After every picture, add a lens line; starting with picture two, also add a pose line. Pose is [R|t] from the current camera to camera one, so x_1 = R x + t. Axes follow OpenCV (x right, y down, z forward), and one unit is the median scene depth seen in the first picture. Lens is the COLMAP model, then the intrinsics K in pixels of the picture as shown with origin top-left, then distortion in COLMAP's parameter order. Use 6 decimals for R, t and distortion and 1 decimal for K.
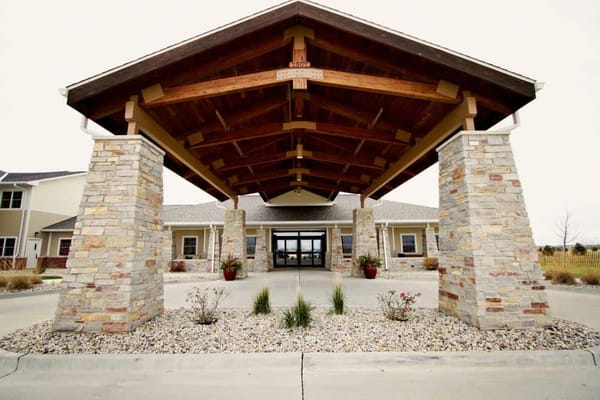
lens RADIAL K [[273.4, 0, 298.0], [0, 273.4, 201.3], [0, 0, 1]] dist [-0.014024, -0.000118]
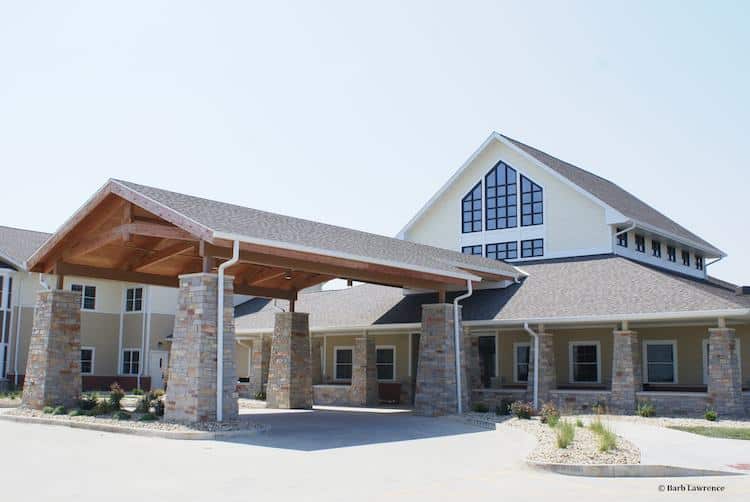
lens RADIAL K [[802.1, 0, 374.7], [0, 802.1, 250.2], [0, 0, 1]] dist [-0.095850, 0.000000]
pose [[0.781293, -0.077416, -0.619345, 1.046487], [0.089635, 0.995909, -0.011413, -0.071810], [0.617695, -0.046598, 0.785036, -0.392400]]
